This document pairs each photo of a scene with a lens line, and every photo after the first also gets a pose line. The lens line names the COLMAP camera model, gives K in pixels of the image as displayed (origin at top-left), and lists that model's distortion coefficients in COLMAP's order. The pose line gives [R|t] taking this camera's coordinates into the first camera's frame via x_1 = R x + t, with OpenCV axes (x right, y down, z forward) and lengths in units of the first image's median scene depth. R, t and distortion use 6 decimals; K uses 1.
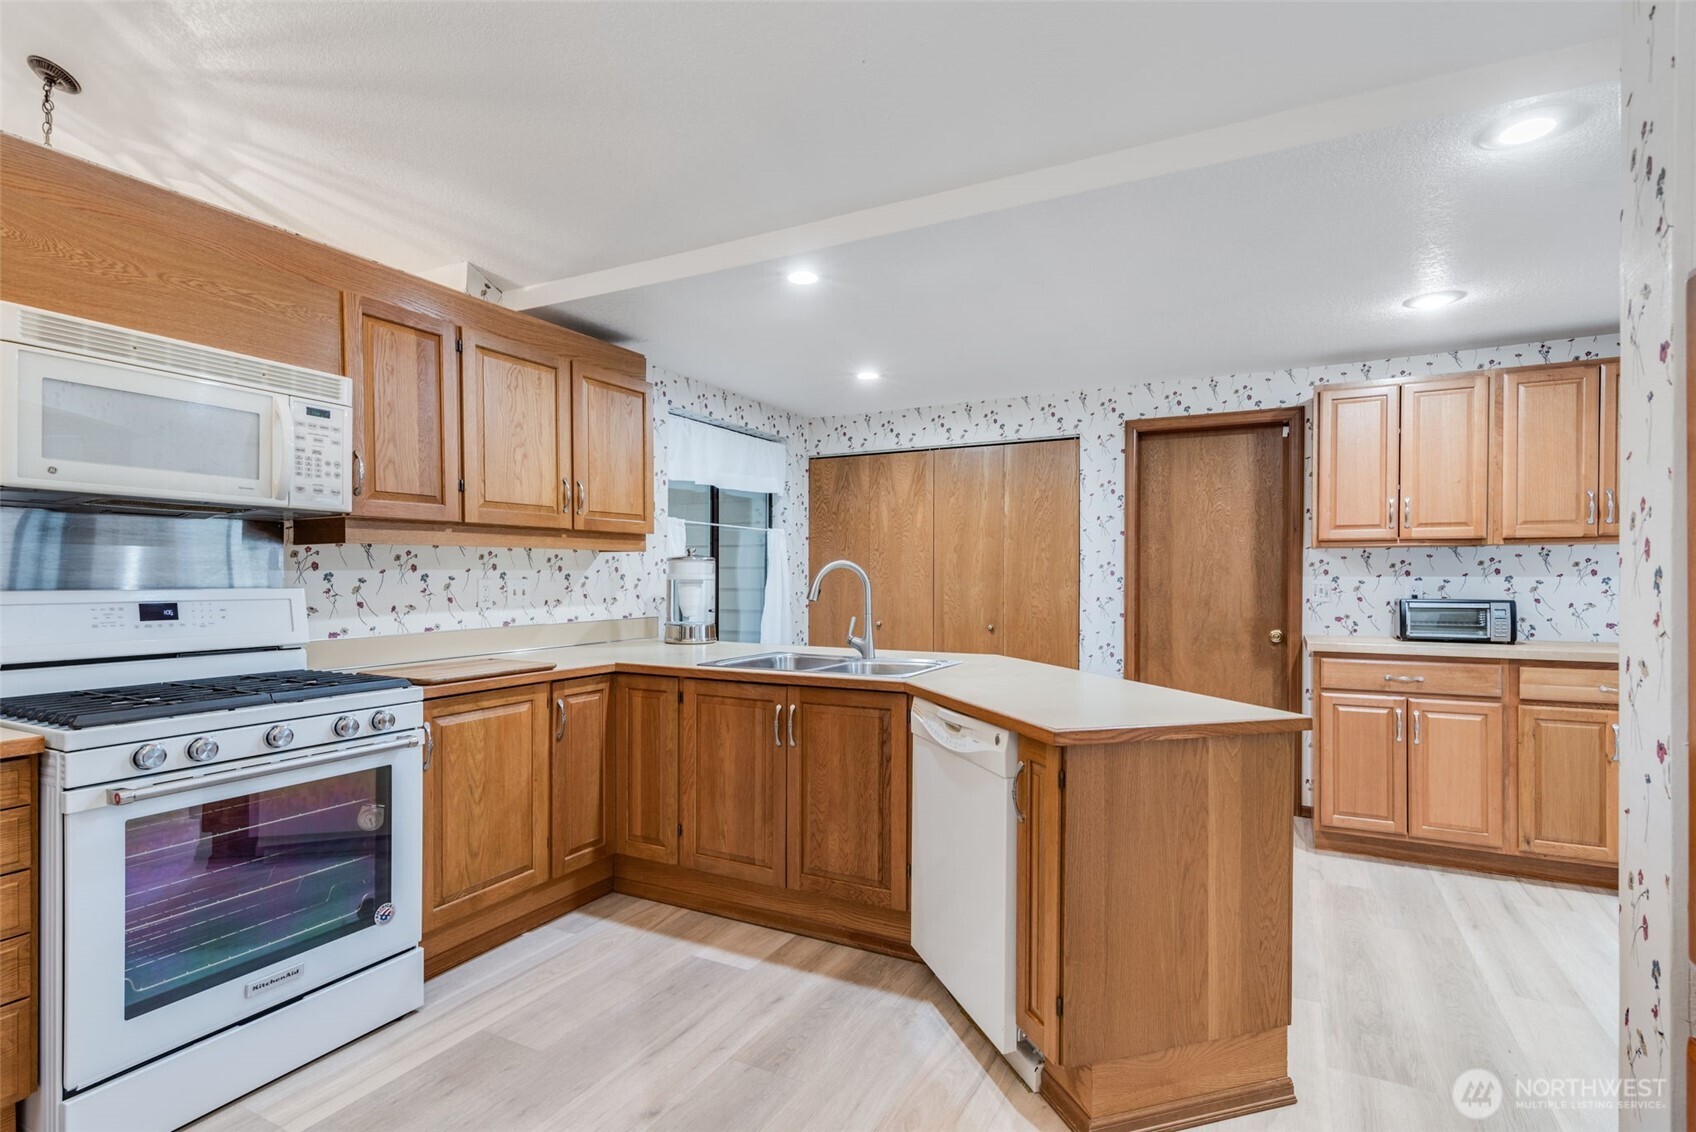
lens RADIAL K [[815.7, 0, 861.2], [0, 815.7, 580.7], [0, 0, 1]] dist [0.004013, -0.001915]
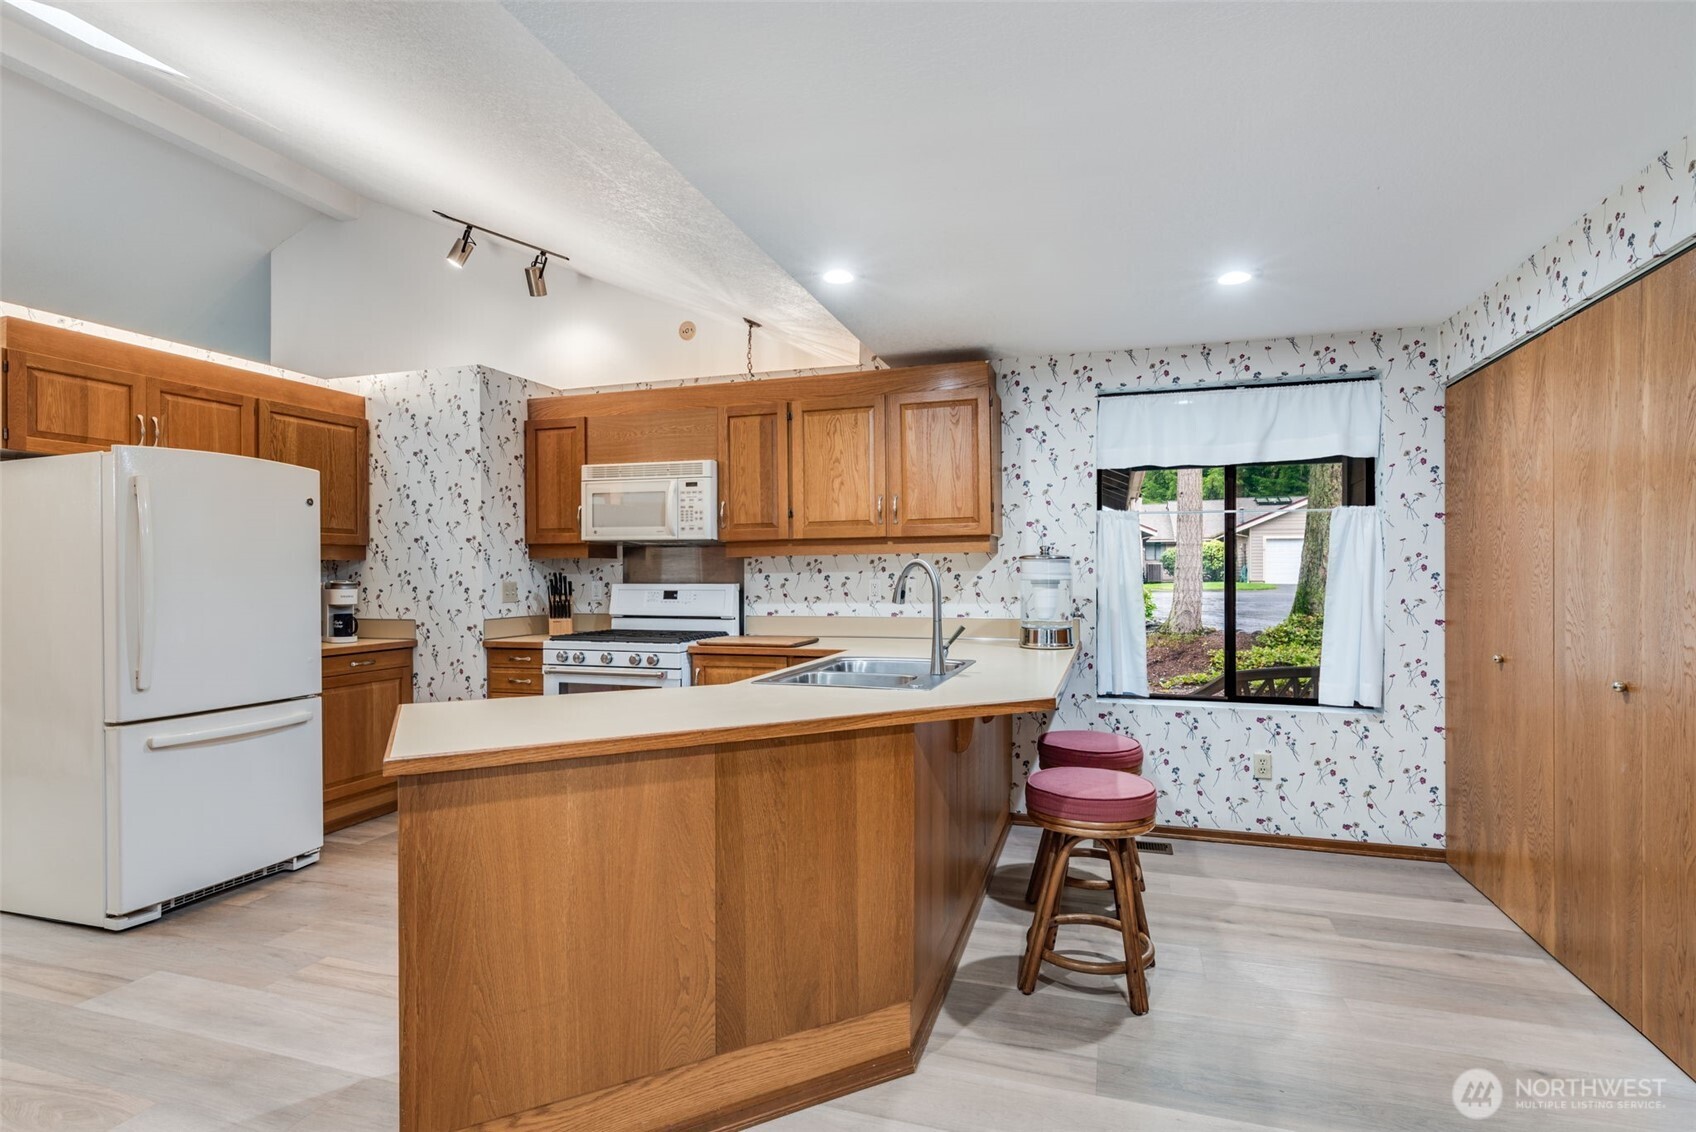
lens RADIAL K [[815.7, 0, 857.1], [0, 815.7, 571.4], [0, 0, 1]] dist [0.004013, -0.001915]
pose [[0.168704, -0.006770, -0.985644, 0.722939], [-0.002782, 0.999969, -0.007344, -0.003856], [0.985663, 0.003981, 0.168680, 0.677214]]
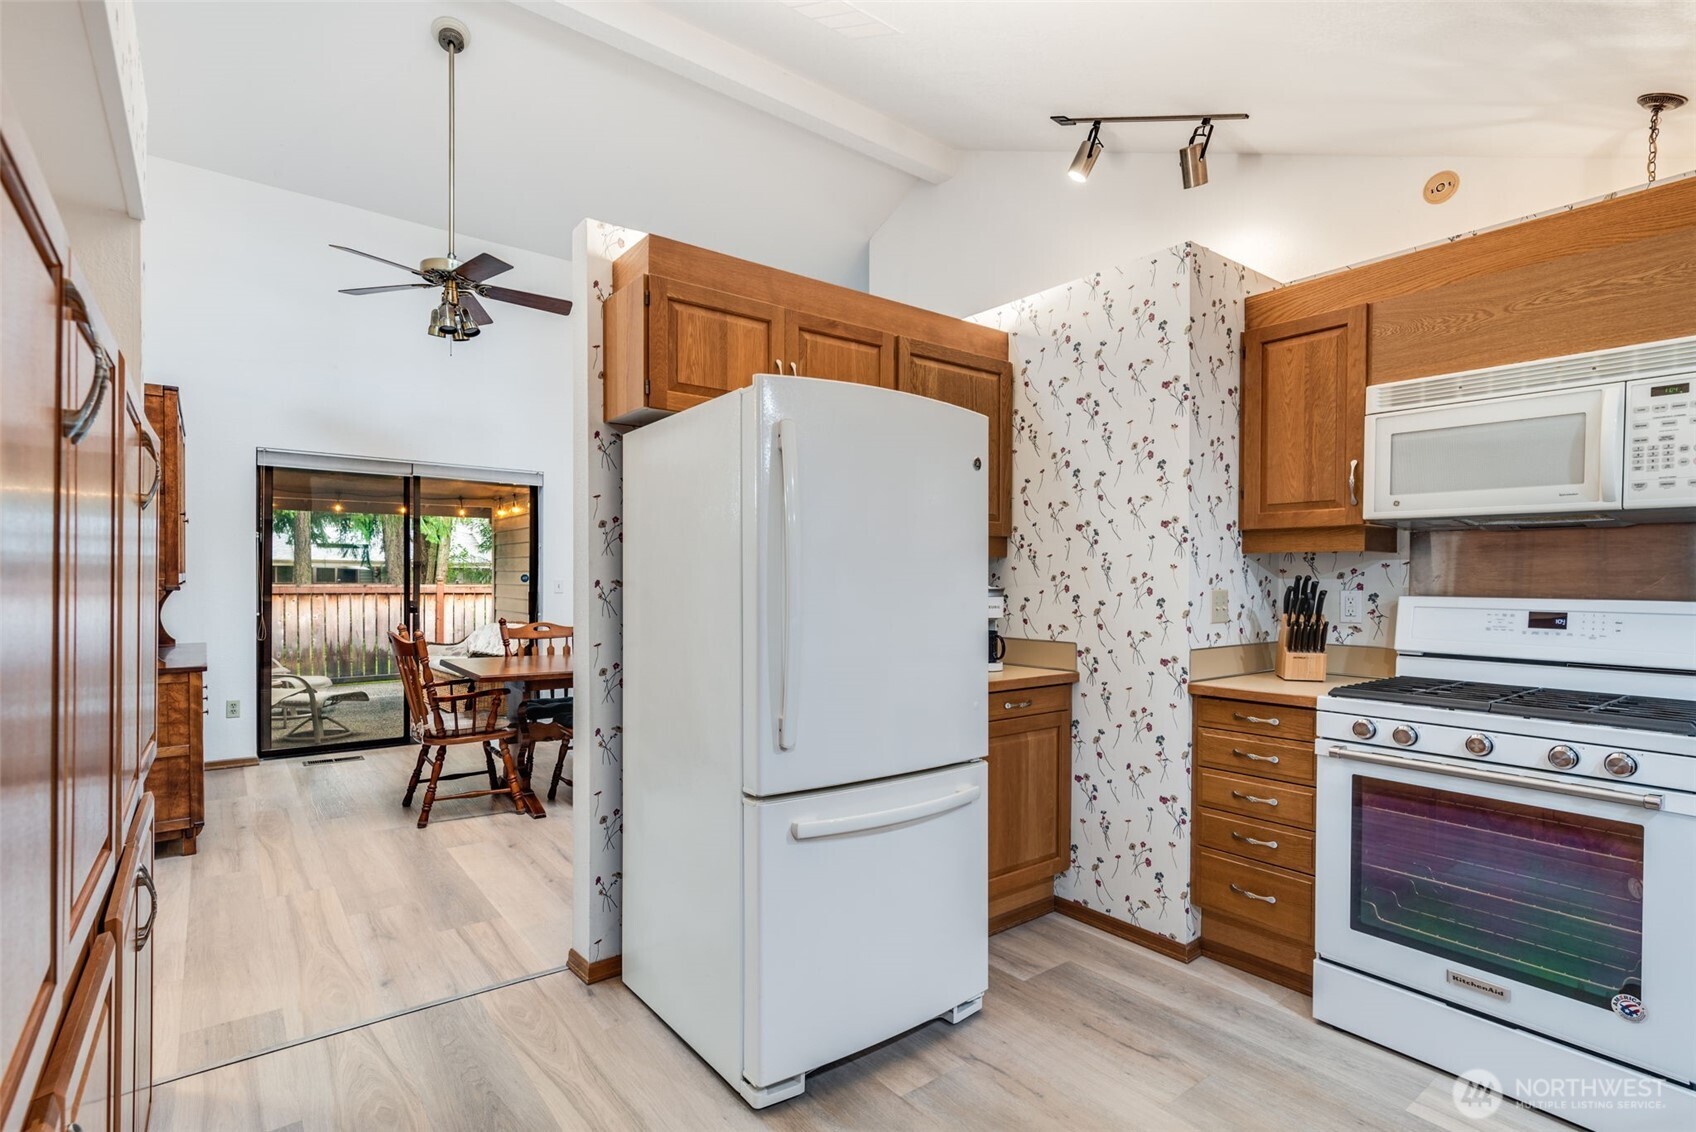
lens RADIAL K [[815.7, 0, 859.9], [0, 815.7, 587.5], [0, 0, 1]] dist [0.004013, -0.001915]
pose [[-0.411542, 0.003995, -0.911382, 0.275879], [-0.013583, 0.999852, 0.010517, -0.001579], [0.911290, 0.016708, -0.411427, 0.381878]]
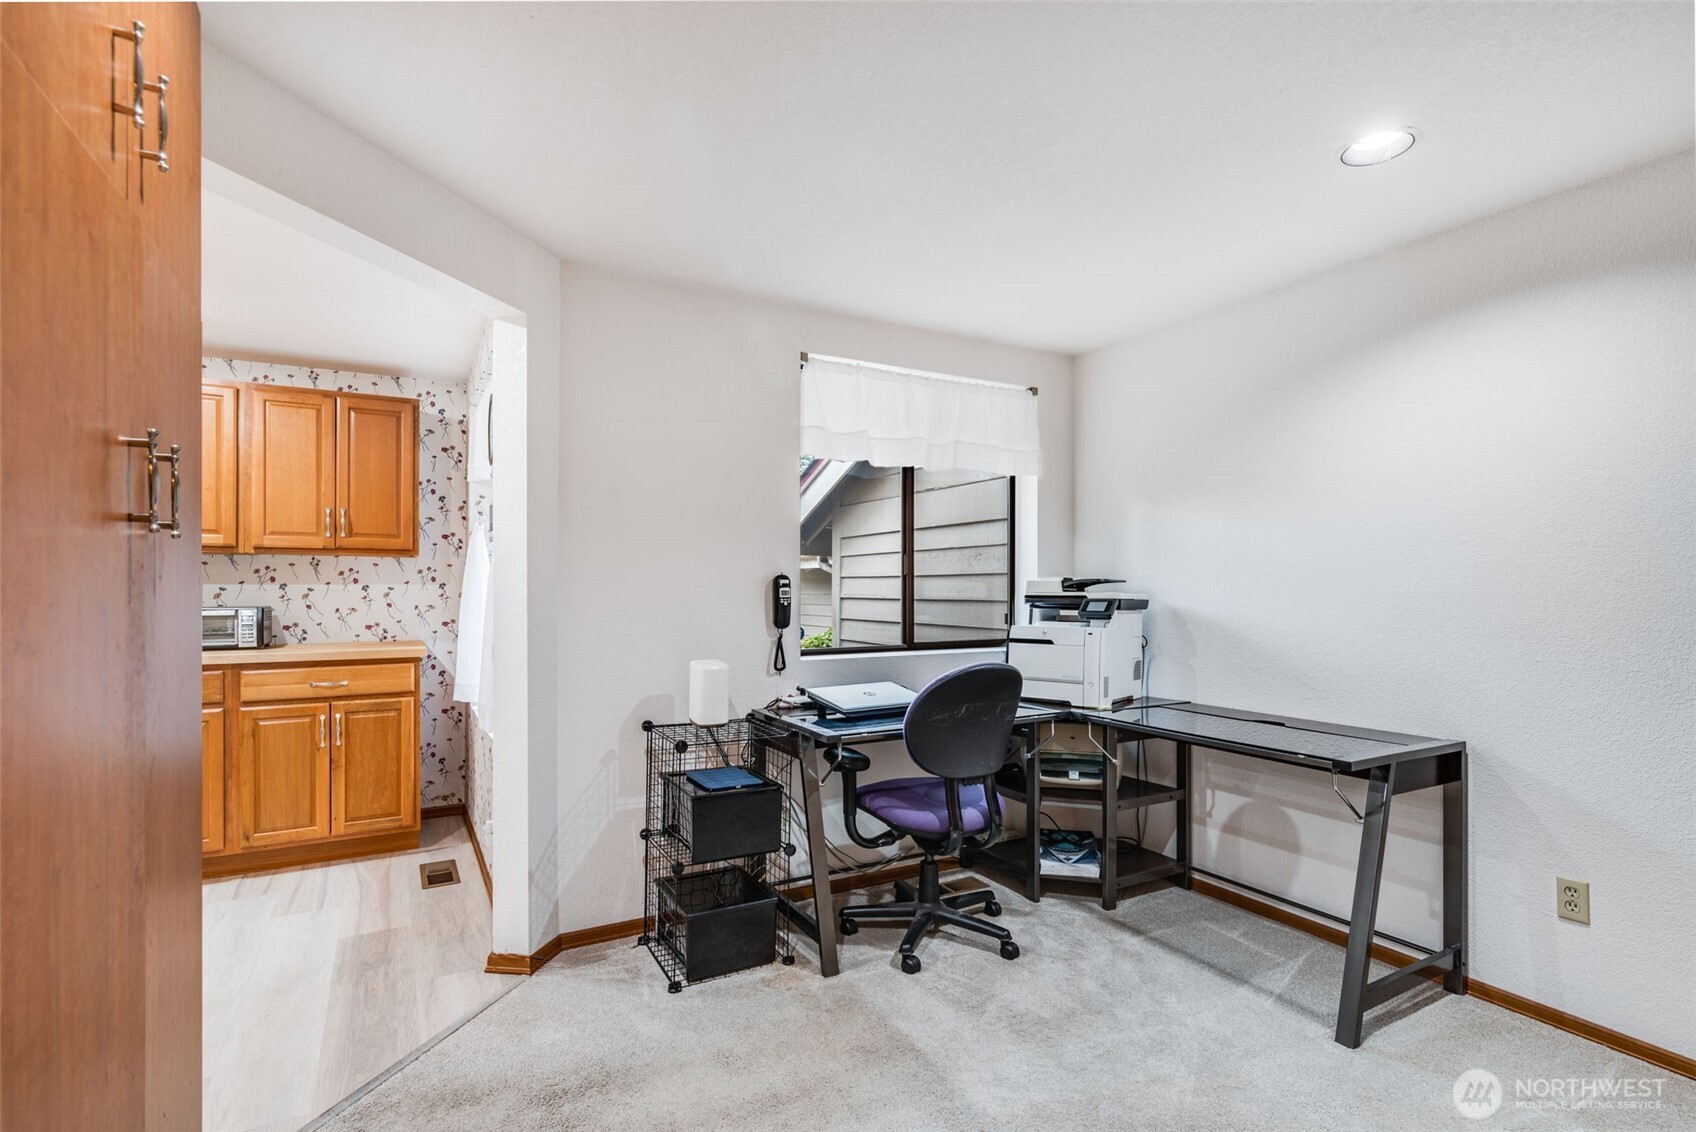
lens RADIAL K [[815.7, 0, 849.7], [0, 815.7, 586.8], [0, 0, 1]] dist [0.004013, -0.001915]
pose [[0.552781, -0.000702, 0.833326, 0.329251], [0.003254, 0.999994, -0.001316, 0.001910], [-0.833320, 0.003439, 0.552780, -0.196398]]
